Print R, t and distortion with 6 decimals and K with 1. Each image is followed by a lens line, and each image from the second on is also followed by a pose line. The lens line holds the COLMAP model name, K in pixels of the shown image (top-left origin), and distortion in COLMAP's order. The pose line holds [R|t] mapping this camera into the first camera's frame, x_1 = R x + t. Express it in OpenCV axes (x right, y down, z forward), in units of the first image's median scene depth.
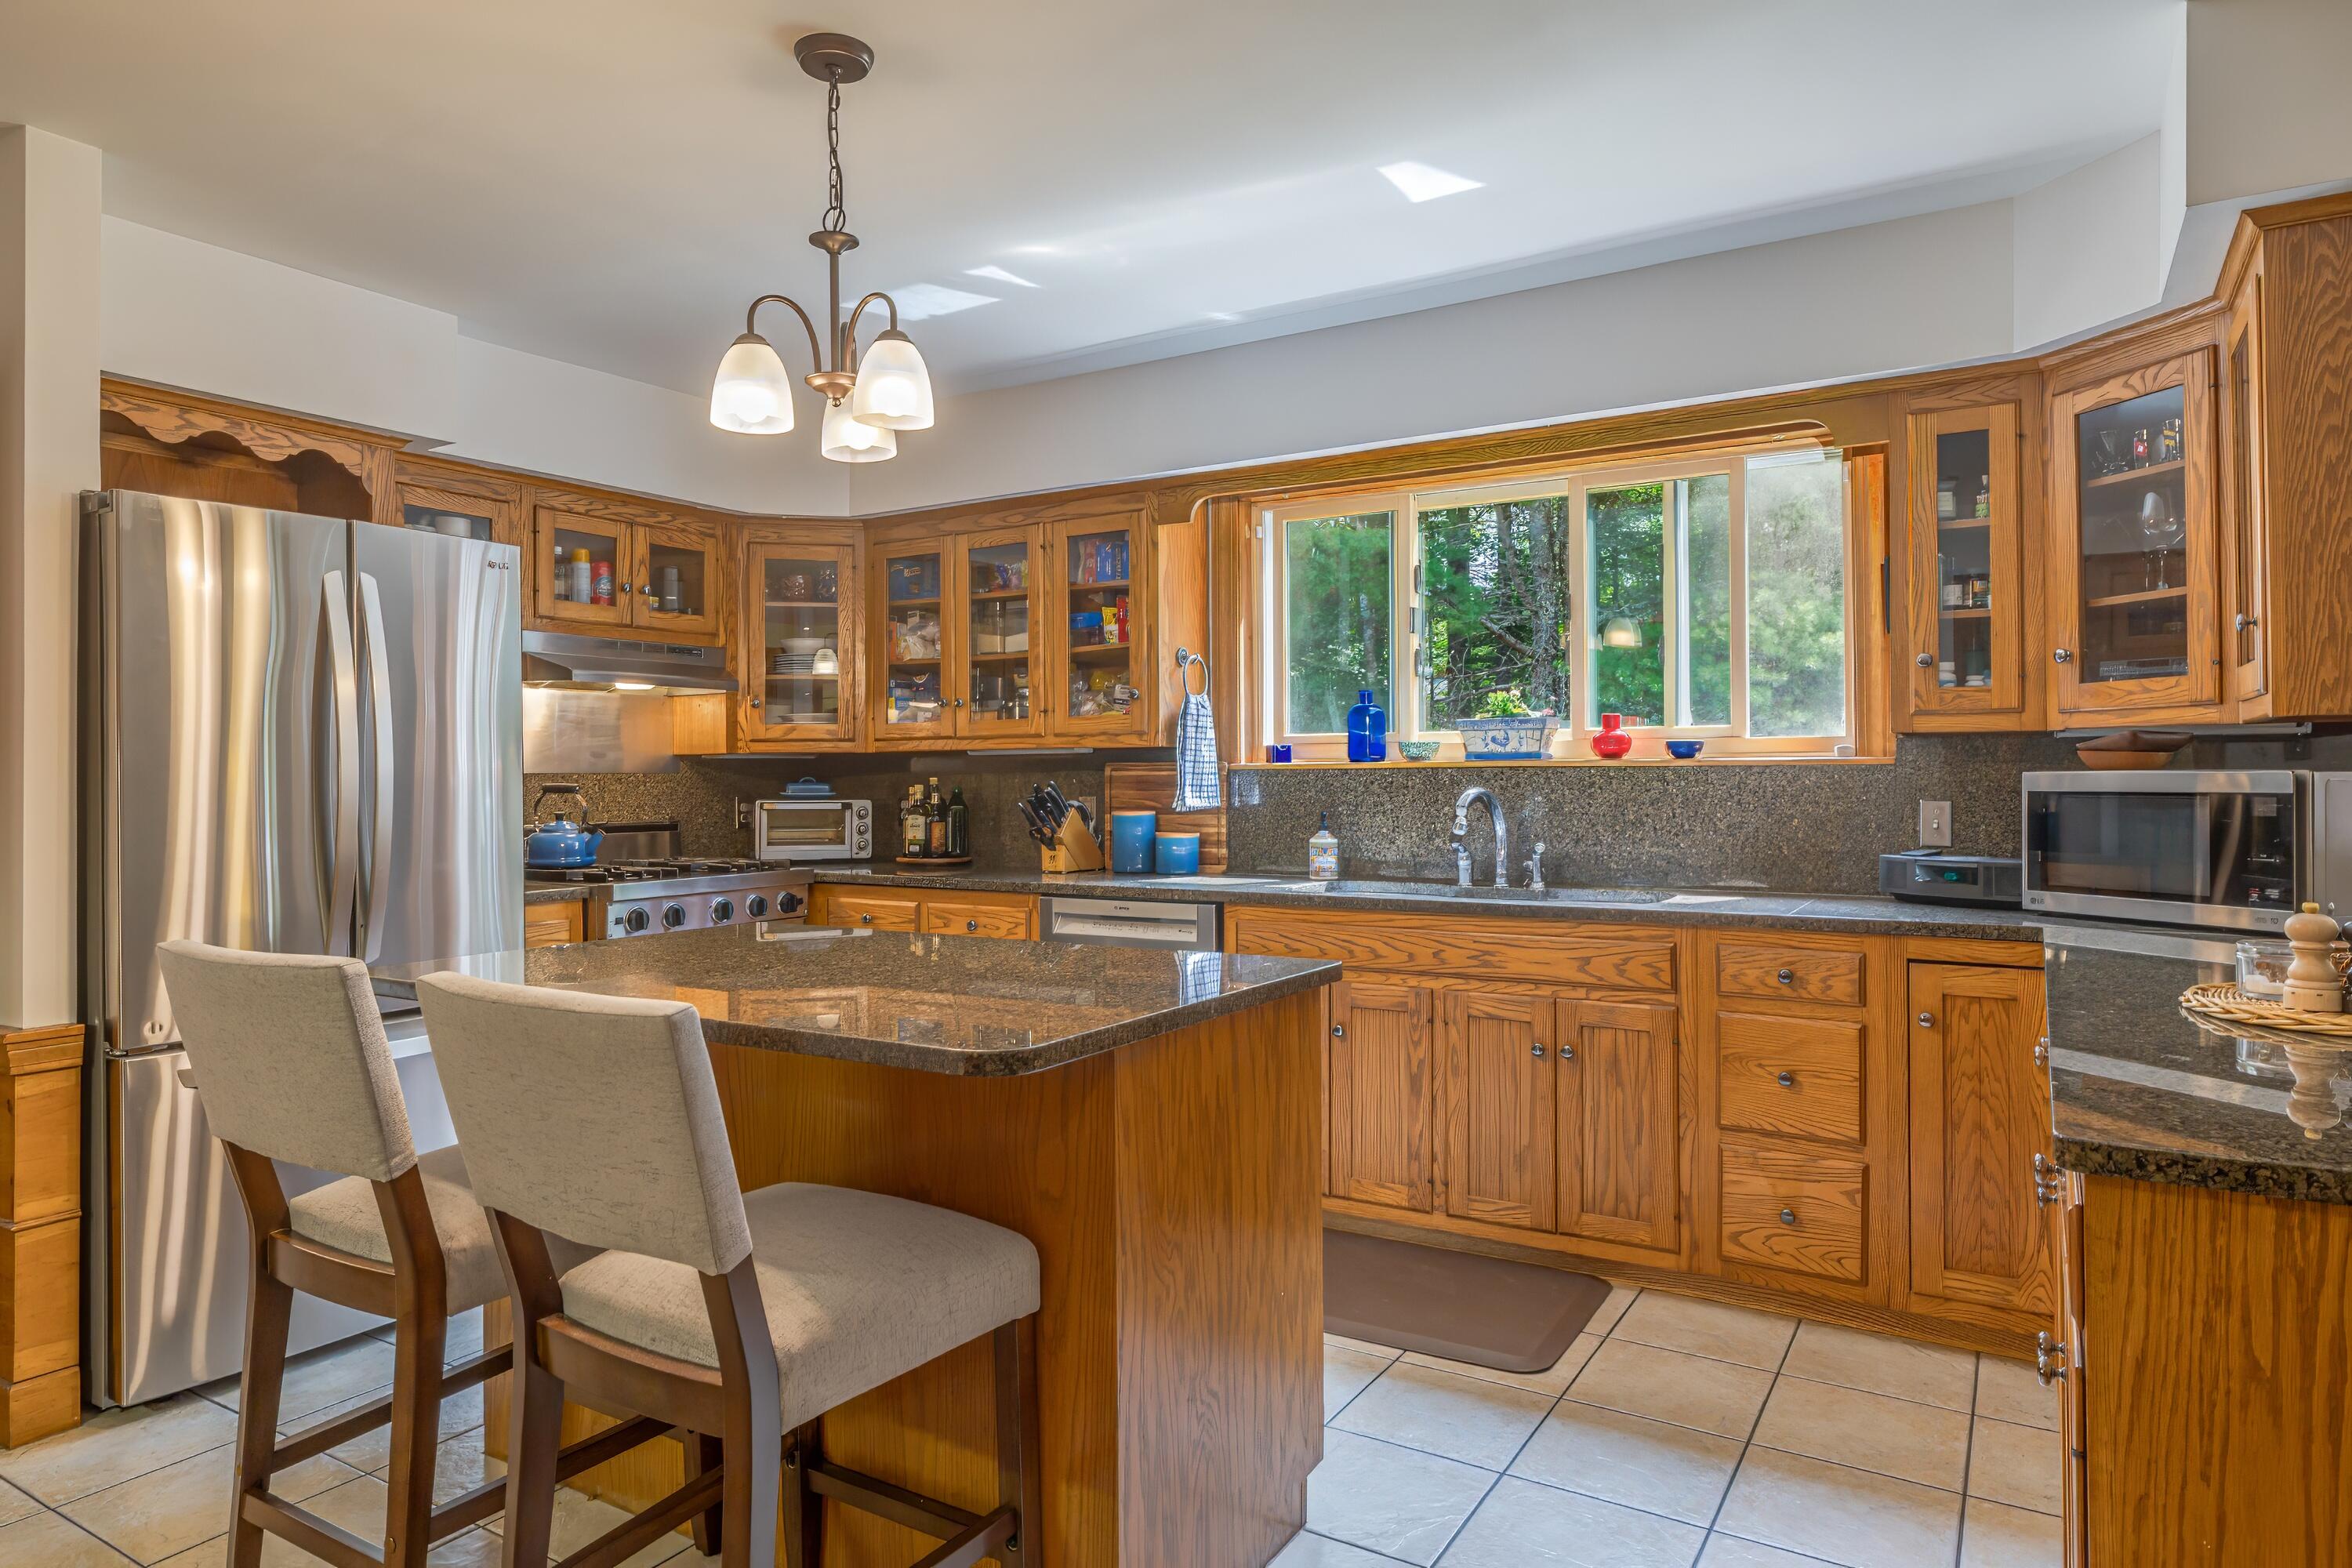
lens RADIAL K [[1405.6, 0, 1176.7], [0, 1405.6, 776.1], [0, 0, 1]] dist [0.000403, 0.000135]
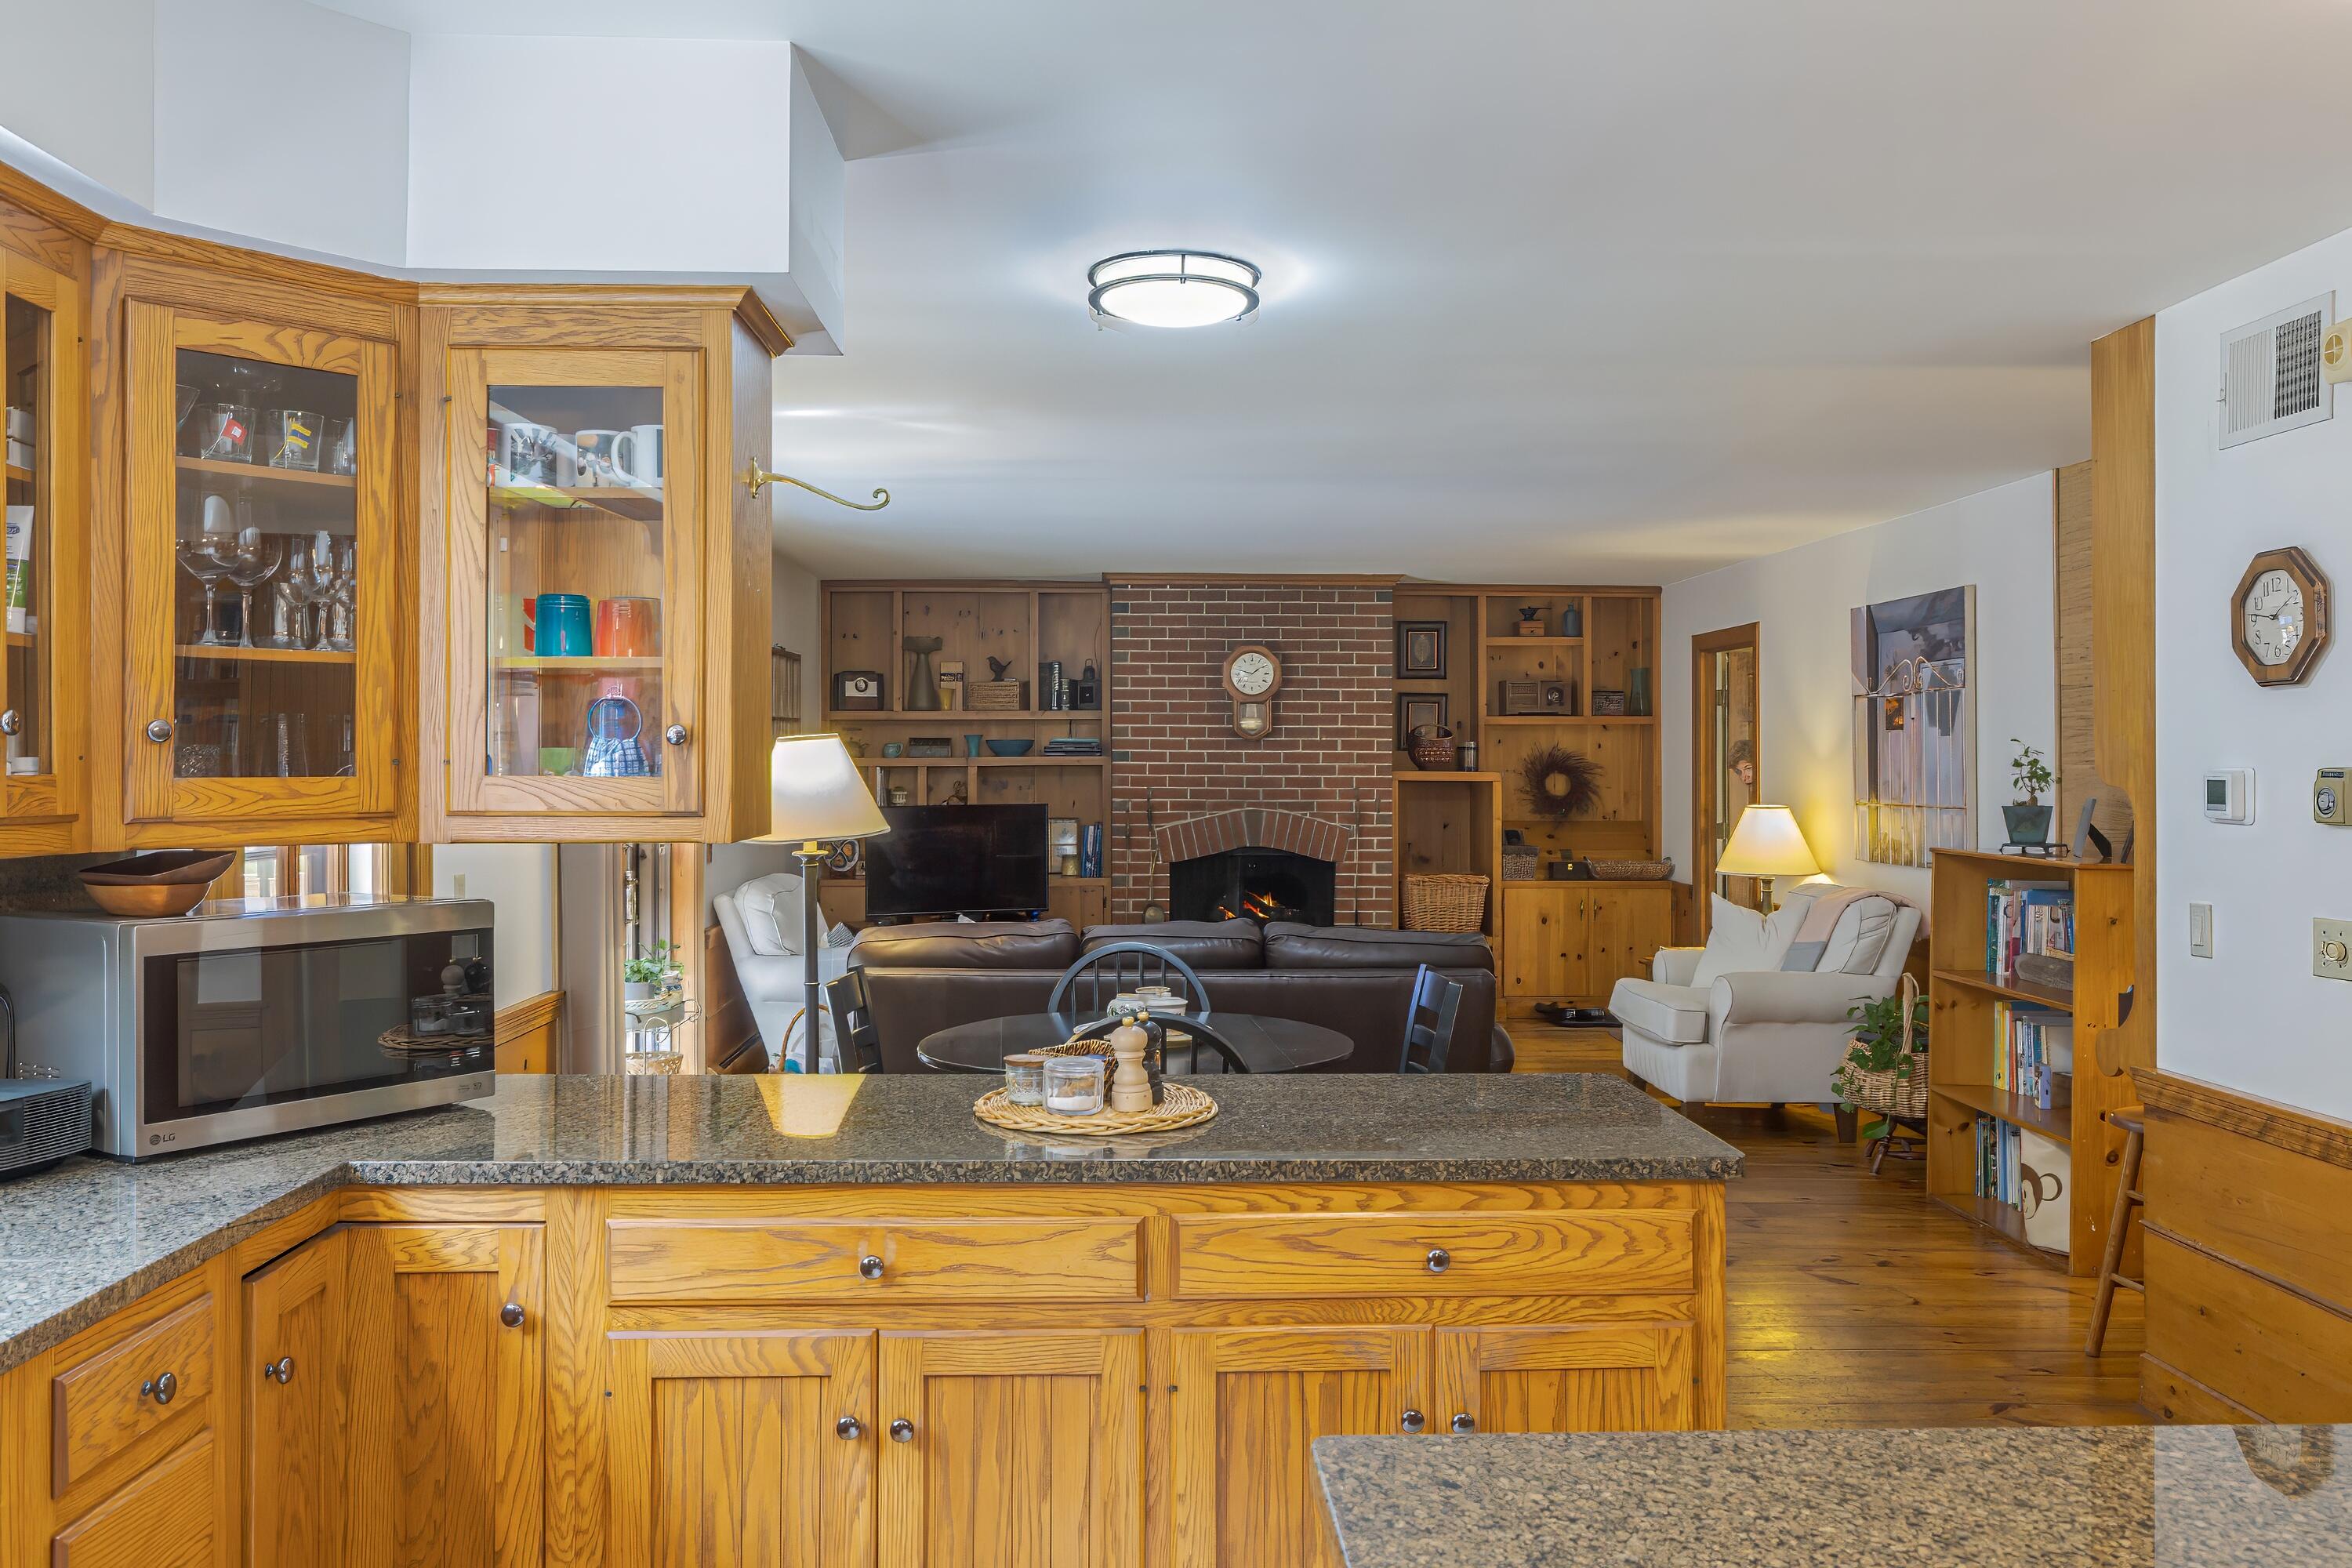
lens RADIAL K [[1798.8, 0, 1177.0], [0, 1798.8, 780.1], [0, 0, 1]] dist [0.004989, 0.001389]
pose [[-0.556068, 0.000695, 0.831137, -0.282530], [0.000611, 1.000000, -0.000428, -0.066335], [-0.831137, 0.000270, -0.556068, 1.114680]]
